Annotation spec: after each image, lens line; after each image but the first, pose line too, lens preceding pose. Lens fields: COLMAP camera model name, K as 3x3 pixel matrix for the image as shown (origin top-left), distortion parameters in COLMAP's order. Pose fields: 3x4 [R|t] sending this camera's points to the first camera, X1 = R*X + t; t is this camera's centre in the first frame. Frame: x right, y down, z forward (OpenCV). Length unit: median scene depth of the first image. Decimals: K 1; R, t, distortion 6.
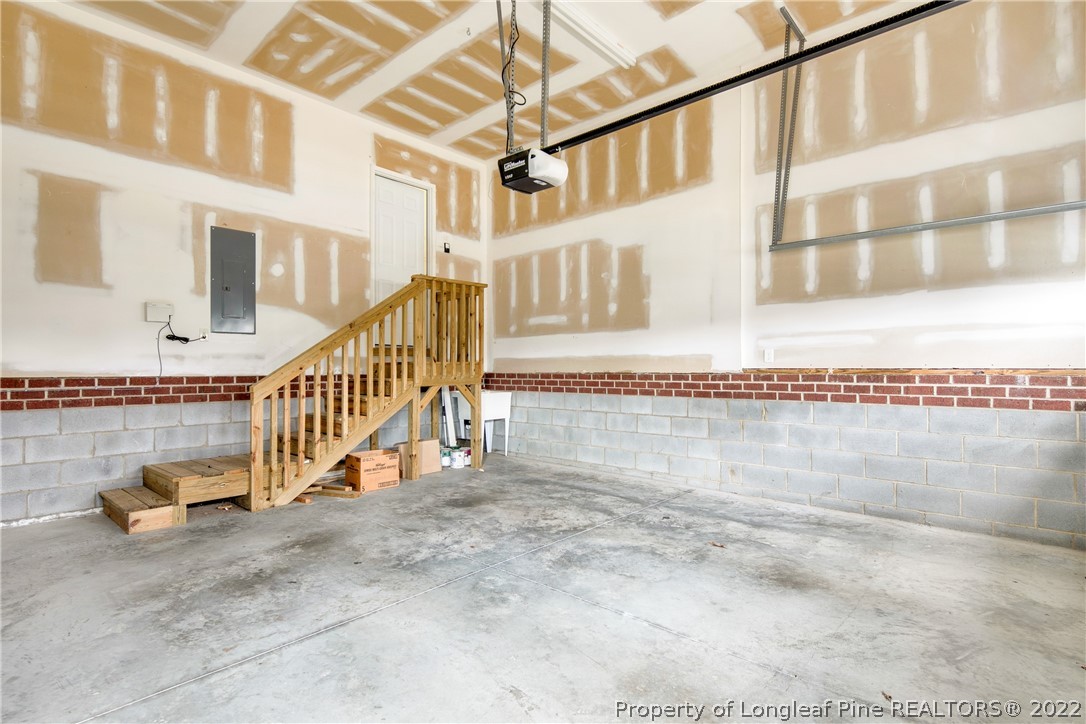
lens RADIAL K [[527.7, 0, 536.2], [0, 527.7, 358.8], [0, 0, 1]] dist [0.002294, -0.005483]
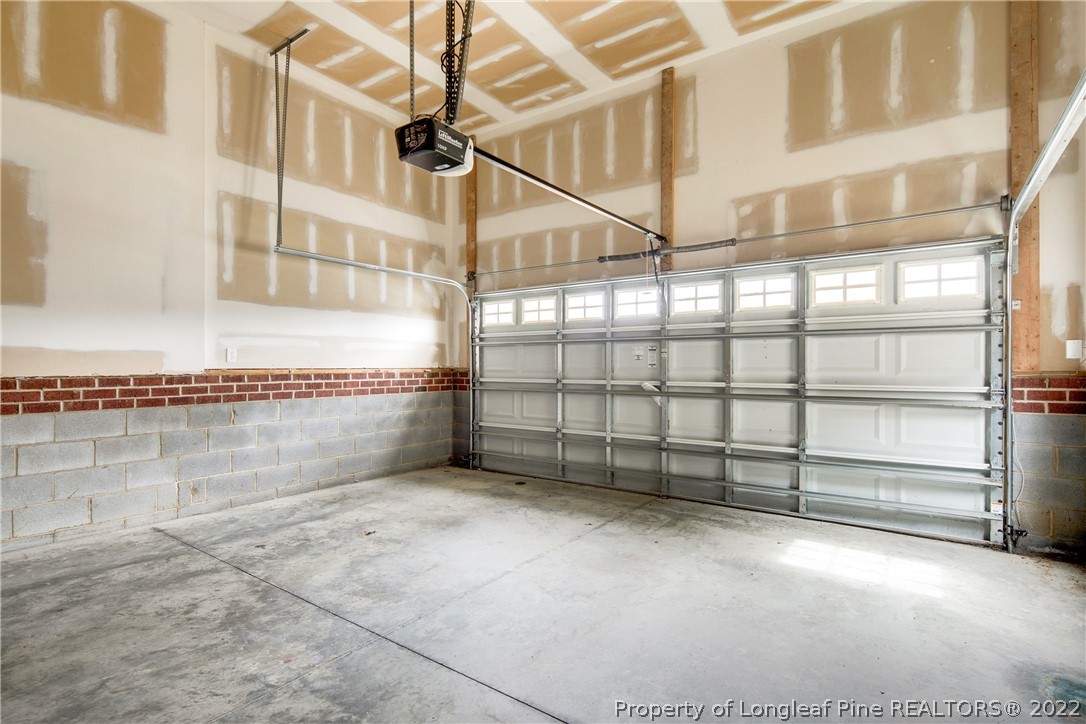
lens RADIAL K [[527.7, 0, 536.2], [0, 527.7, 358.8], [0, 0, 1]] dist [0.002294, -0.005483]
pose [[-0.109992, 0.013137, 0.993846, -0.634284], [-0.017228, 0.999737, -0.015122, 0.006192], [-0.993783, -0.018785, -0.109736, 0.647688]]
